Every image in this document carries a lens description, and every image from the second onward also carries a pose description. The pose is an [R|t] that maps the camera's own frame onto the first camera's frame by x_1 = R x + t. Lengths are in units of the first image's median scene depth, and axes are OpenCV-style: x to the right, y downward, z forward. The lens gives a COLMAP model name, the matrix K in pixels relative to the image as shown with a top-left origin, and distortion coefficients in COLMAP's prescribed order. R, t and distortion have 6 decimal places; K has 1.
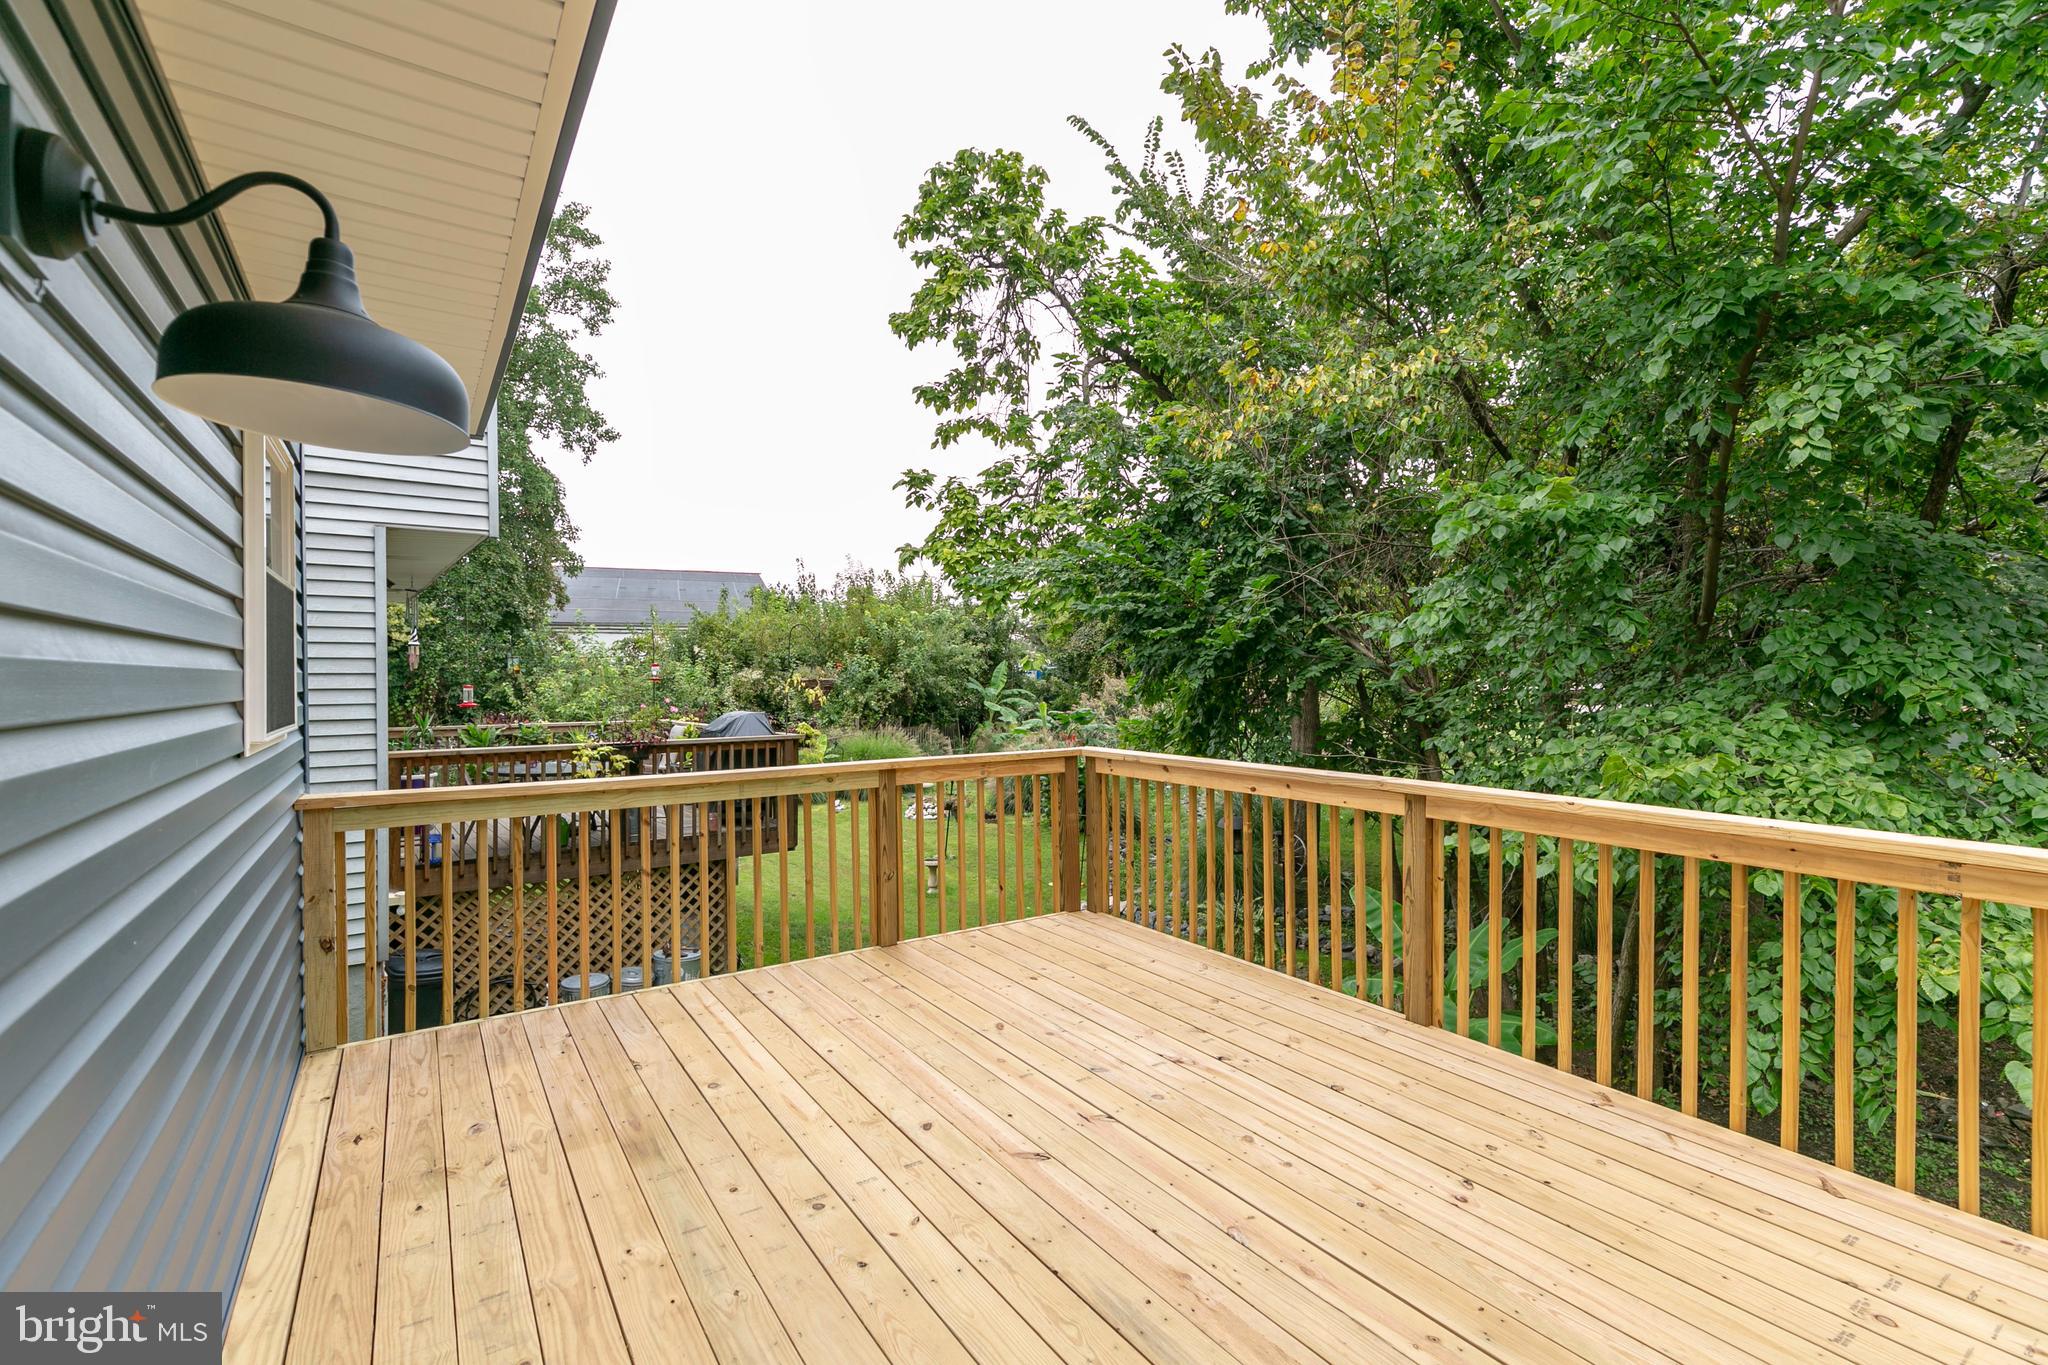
lens RADIAL K [[929.5, 0, 1043.9], [0, 929.5, 682.9], [0, 0, 1]] dist [0.014520, -0.000036]
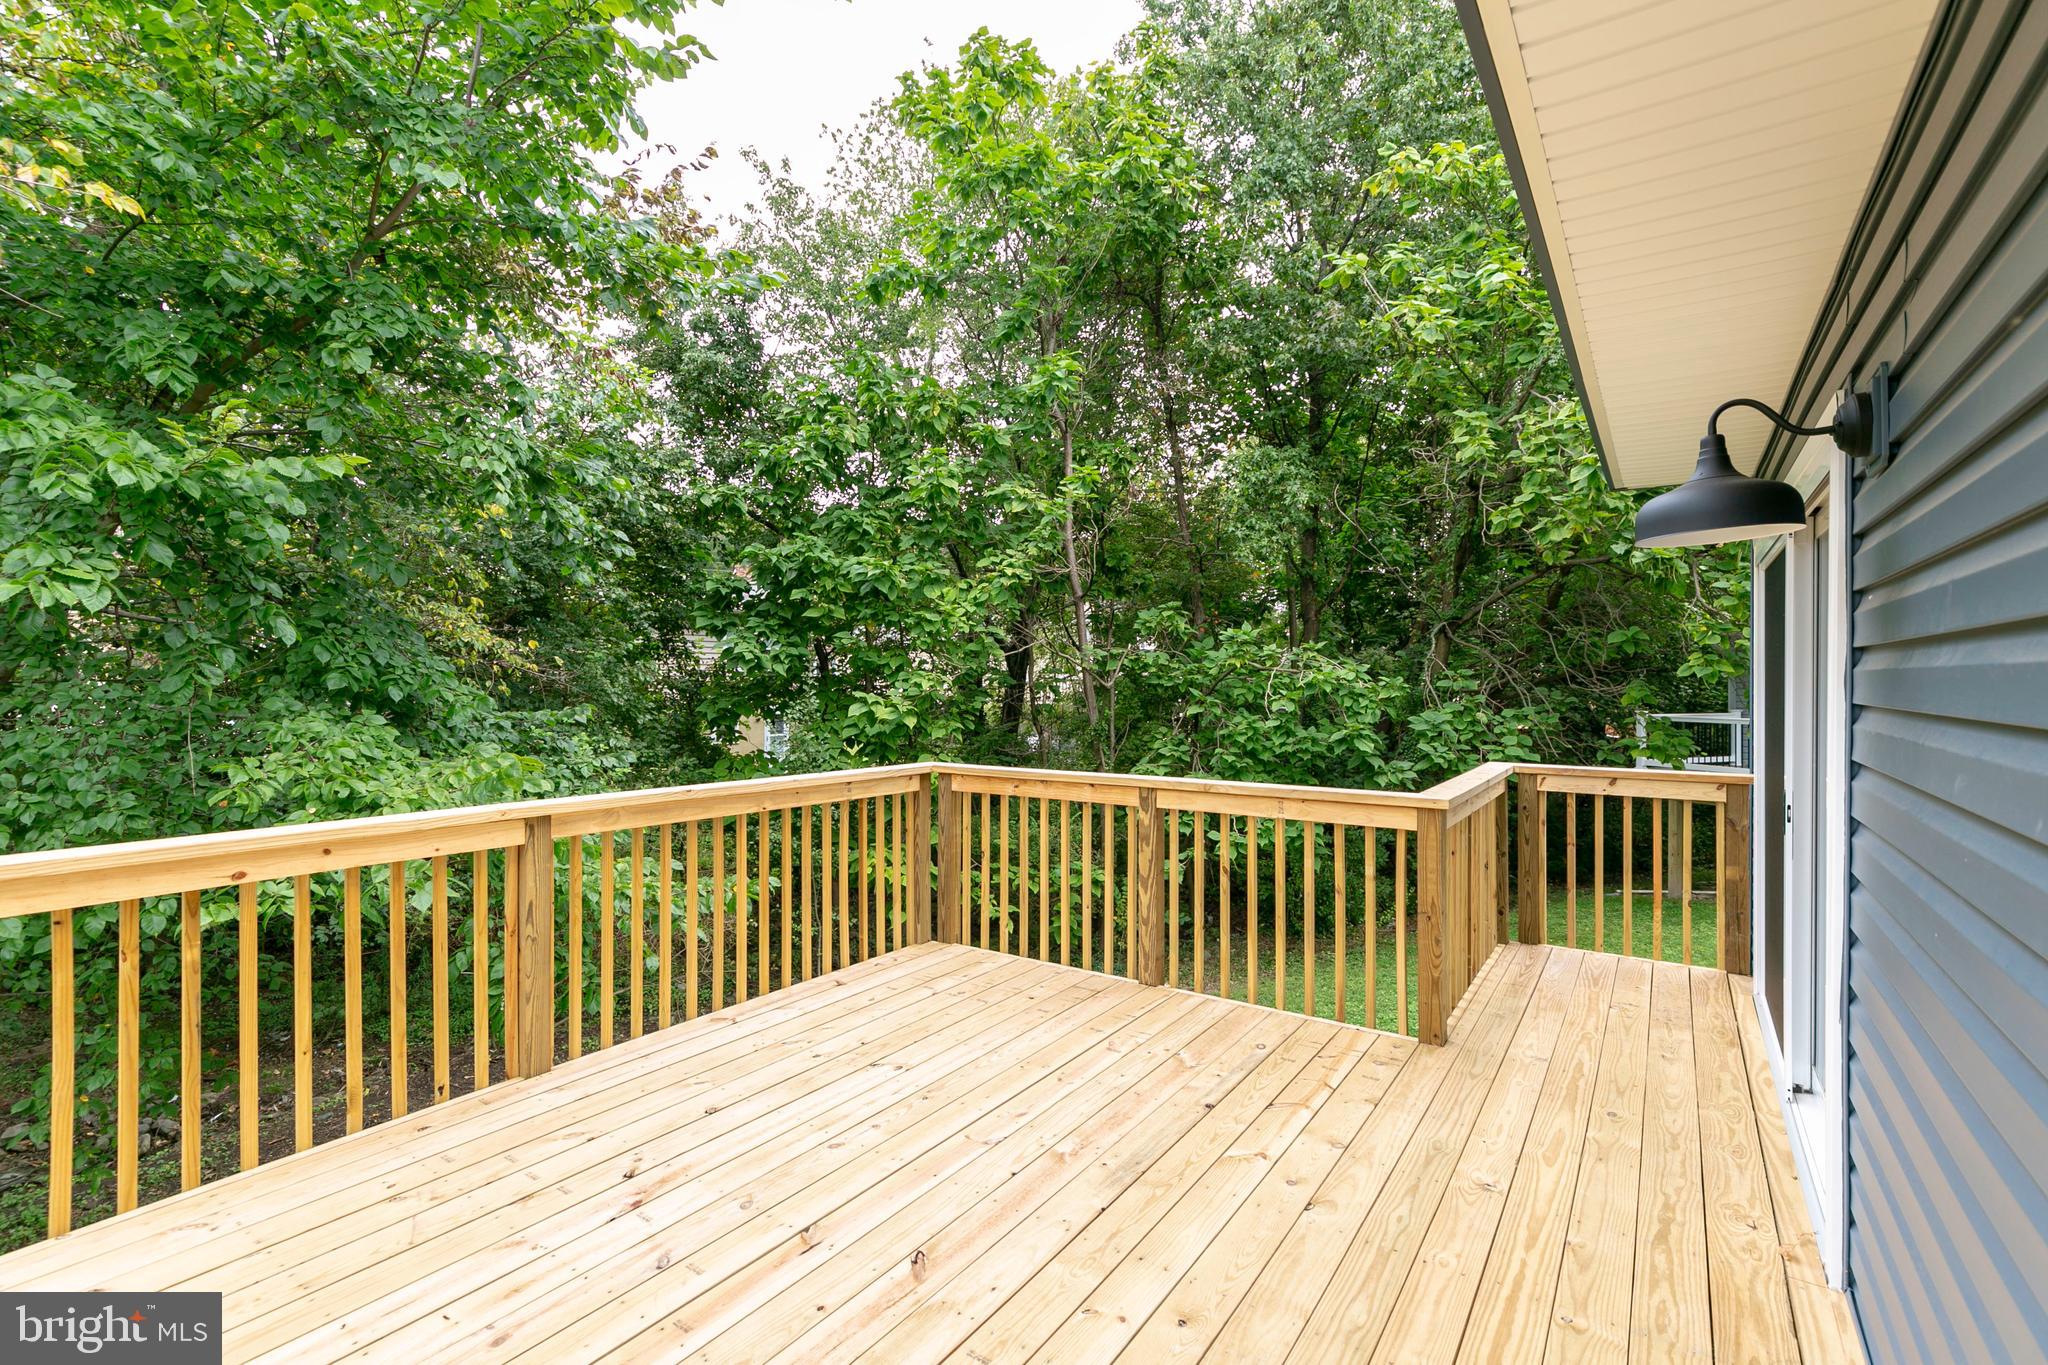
lens RADIAL K [[929.5, 0, 1043.9], [0, 929.5, 682.9], [0, 0, 1]] dist [0.014520, -0.000036]
pose [[-0.367950, 0.003173, 0.929840, -0.731146], [0.006355, 0.999979, -0.000898, -0.004866], [-0.929824, 0.005579, -0.367963, 1.062295]]
